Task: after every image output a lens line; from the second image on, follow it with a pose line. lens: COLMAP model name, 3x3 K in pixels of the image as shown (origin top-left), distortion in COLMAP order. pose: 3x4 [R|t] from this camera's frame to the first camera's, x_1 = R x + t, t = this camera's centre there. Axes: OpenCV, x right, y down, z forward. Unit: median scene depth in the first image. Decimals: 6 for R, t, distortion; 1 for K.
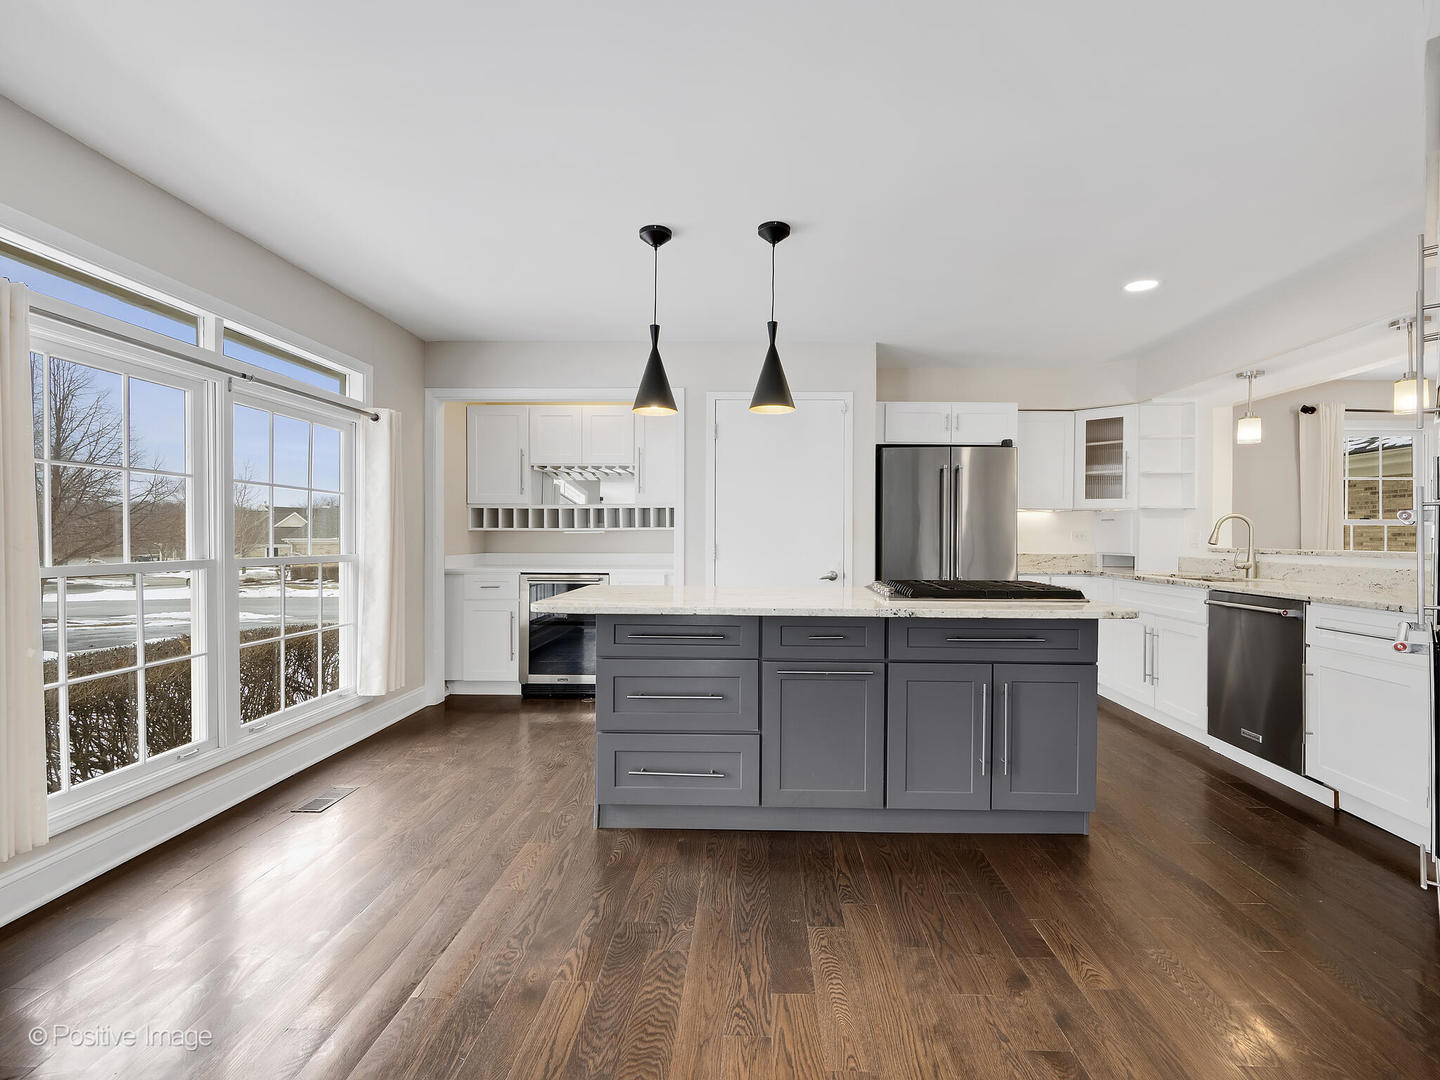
lens RADIAL K [[660.9, 0, 716.4], [0, 660.9, 535.8], [0, 0, 1]] dist [0.012146, 0.000159]
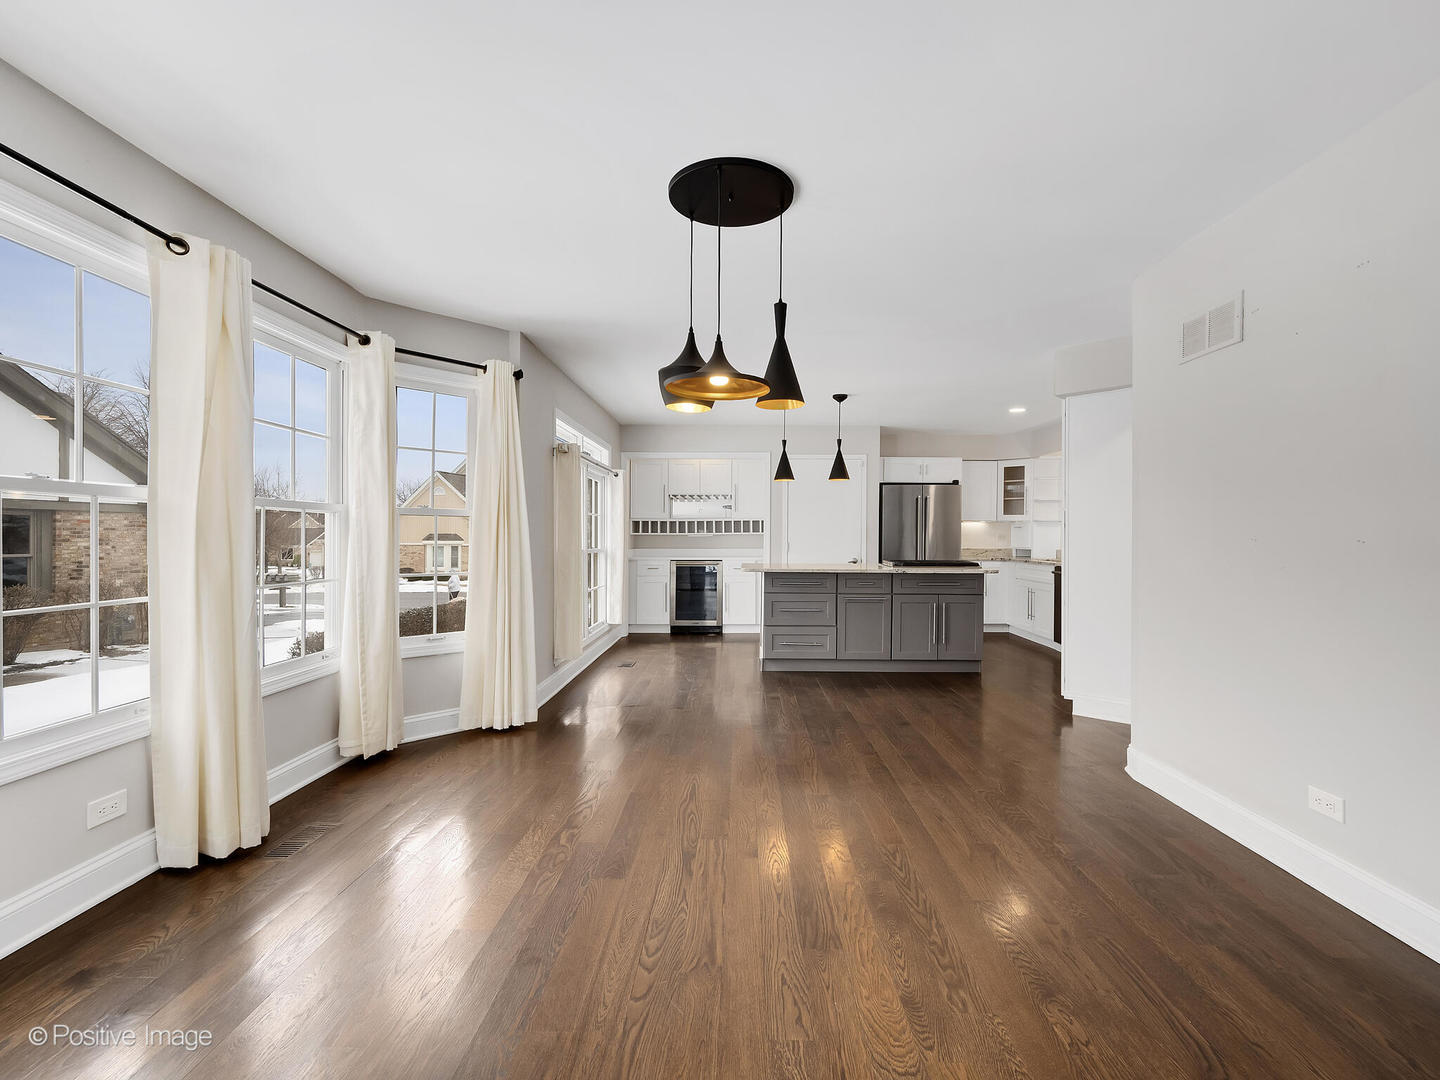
lens RADIAL K [[661.7, 0, 722.1], [0, 661.7, 545.4], [0, 0, 1]] dist [-0.000168, 0.000328]
pose [[0.999315, -0.002233, 0.036941, -0.227494], [0.001711, 0.999898, 0.014150, -0.004636], [-0.036969, -0.014077, 0.999217, -0.690225]]
